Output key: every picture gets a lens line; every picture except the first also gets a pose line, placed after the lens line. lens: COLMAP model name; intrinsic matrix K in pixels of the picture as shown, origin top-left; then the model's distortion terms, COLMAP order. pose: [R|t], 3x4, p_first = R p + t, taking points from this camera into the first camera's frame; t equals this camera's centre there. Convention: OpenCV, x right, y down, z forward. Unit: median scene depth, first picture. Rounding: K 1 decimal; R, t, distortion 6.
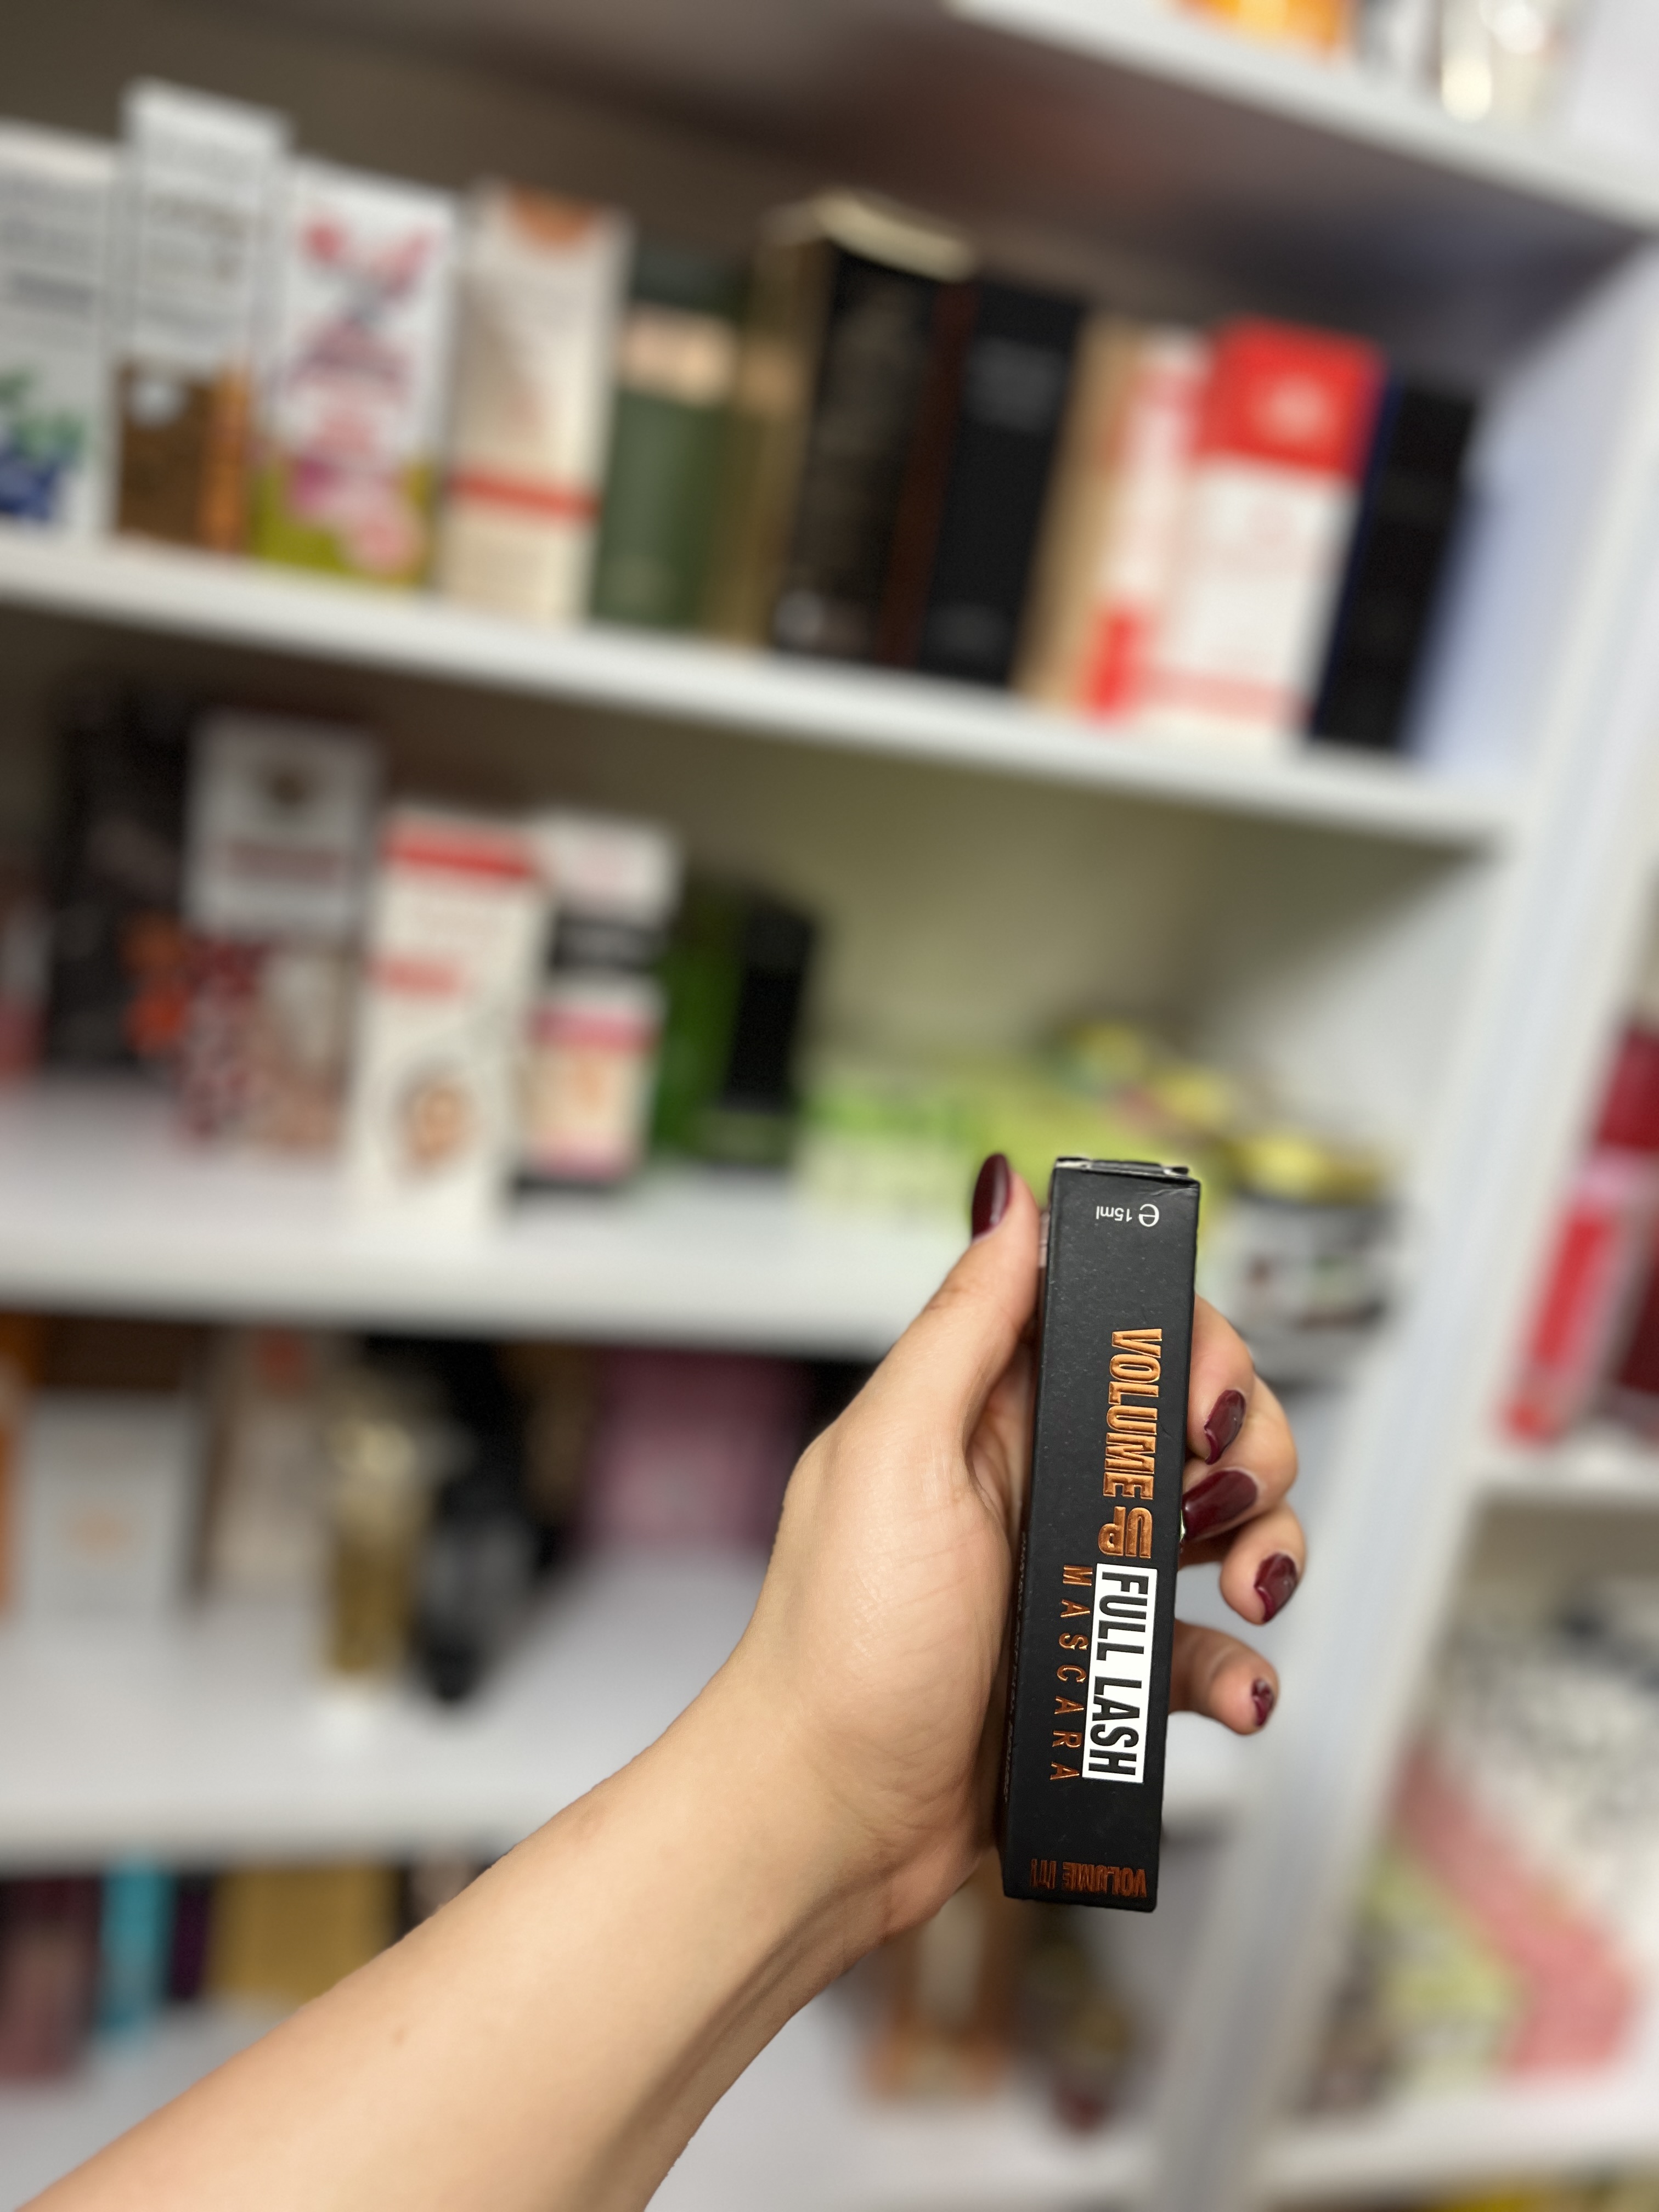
lens RADIAL K [[1724.5, 0, 825.4], [0, 1724.5, 1111.6], [0, 0, 1]] dist [0.033946, -0.047613]
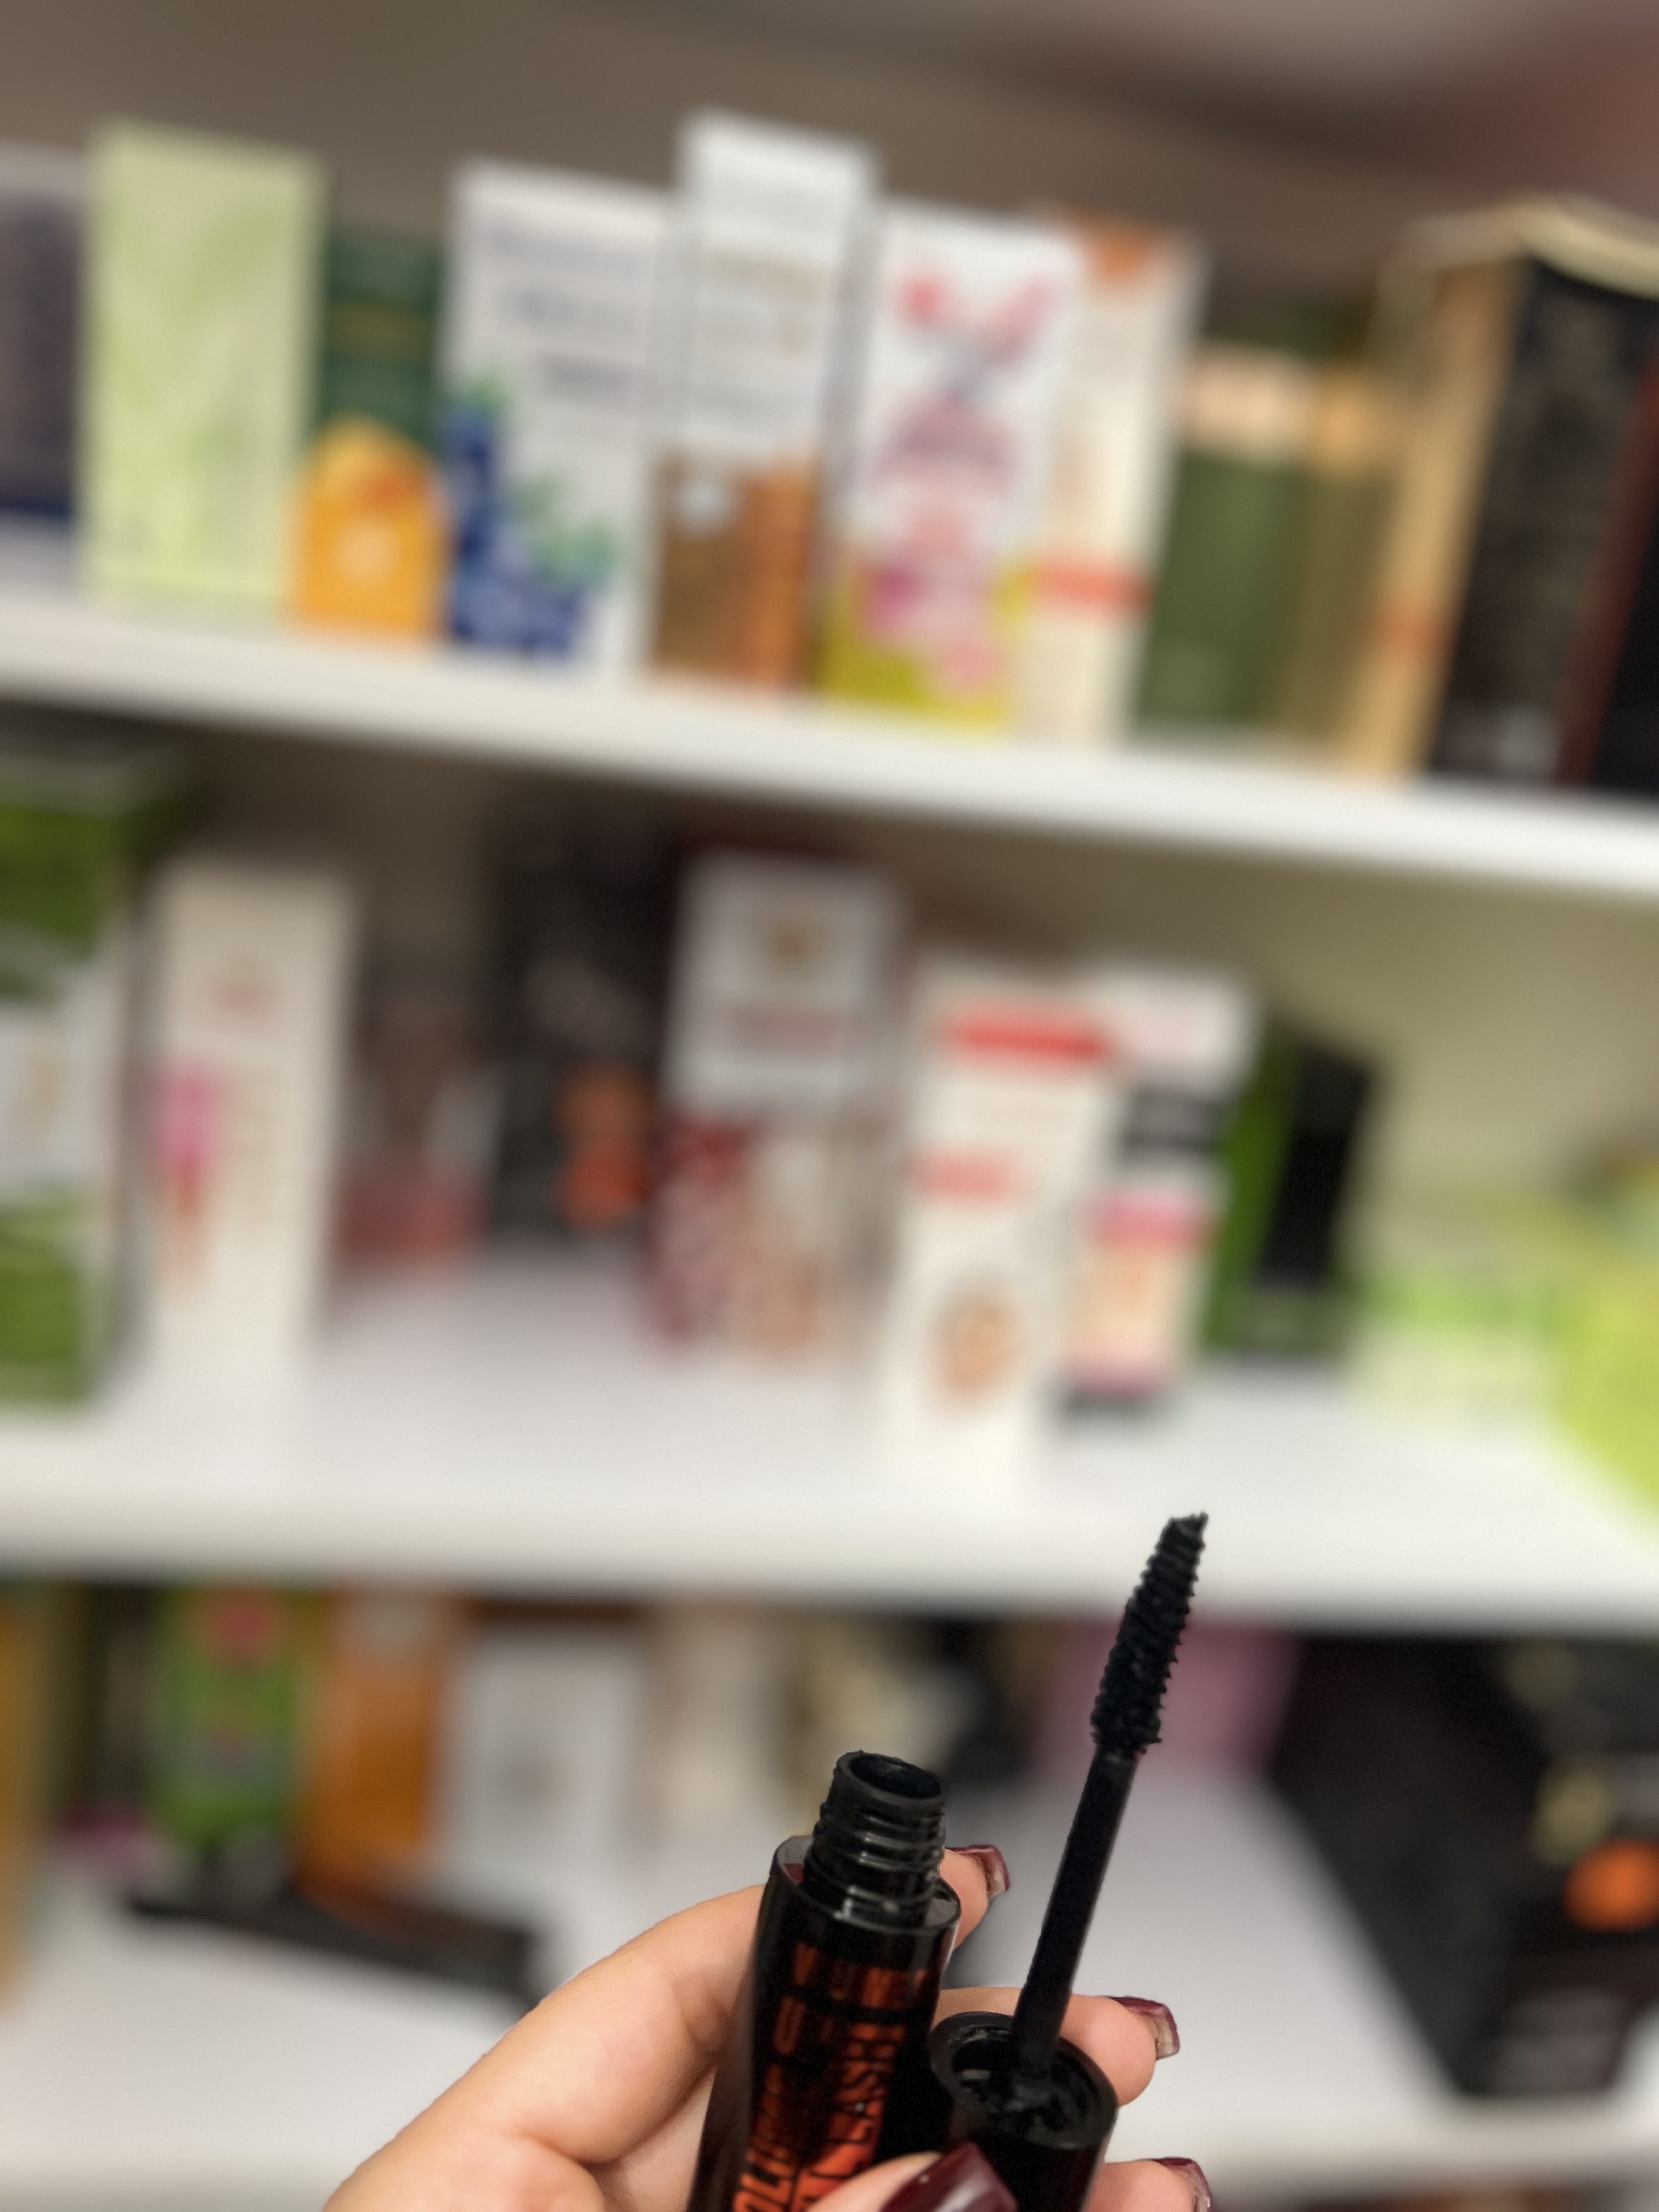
lens RADIAL K [[1724.5, 0, 821.3], [0, 1724.5, 1114.9], [0, 0, 1]] dist [0.033946, -0.047613]
pose [[0.993702, -0.004277, -0.111971, -0.197293], [0.003967, 0.999988, -0.002989, -0.096660], [0.111983, 0.002526, 0.993707, 0.157944]]
